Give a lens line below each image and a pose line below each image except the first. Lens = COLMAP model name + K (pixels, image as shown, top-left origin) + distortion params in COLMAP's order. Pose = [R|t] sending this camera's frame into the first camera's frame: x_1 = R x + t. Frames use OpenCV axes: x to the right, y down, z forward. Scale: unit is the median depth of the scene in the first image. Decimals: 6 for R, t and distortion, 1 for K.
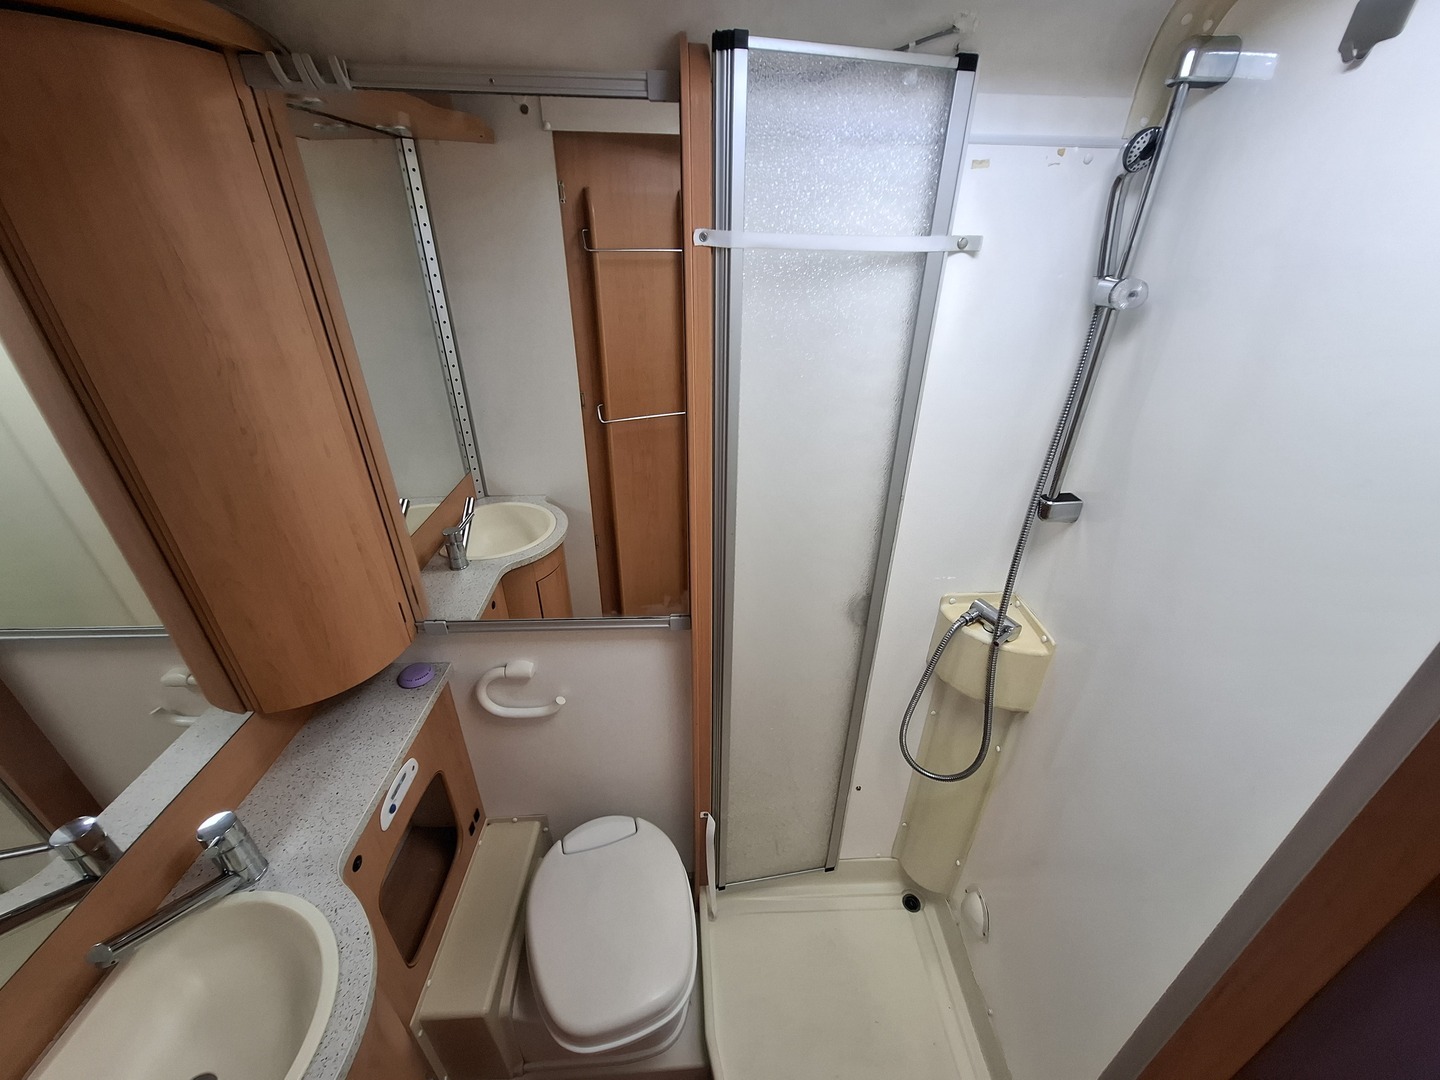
lens RADIAL K [[566.1, 0, 724.0], [0, 566.1, 538.0], [0, 0, 1]] dist [-0.006193, 0.001173]
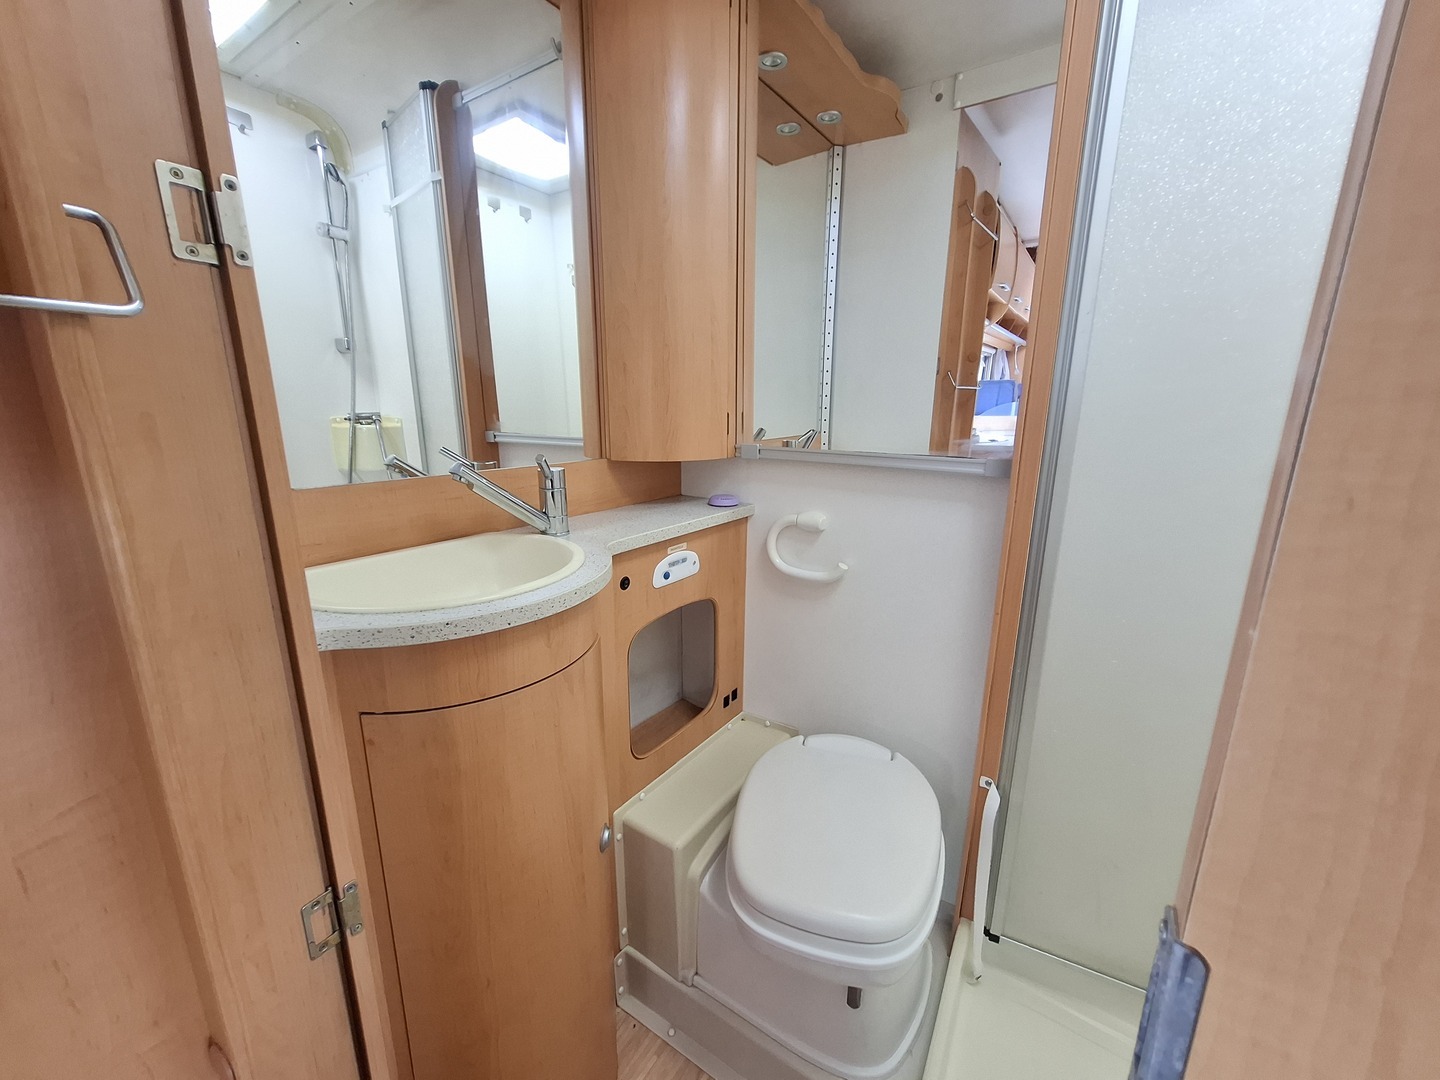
lens RADIAL K [[566.1, 0, 743.5], [0, 566.1, 541.4], [0, 0, 1]] dist [-0.006193, 0.001173]
pose [[0.824458, 0.131076, -0.550535, 0.076000], [-0.274279, 0.943467, -0.186121, 0.459301], [0.495016, 0.304449, 0.813800, 0.161470]]
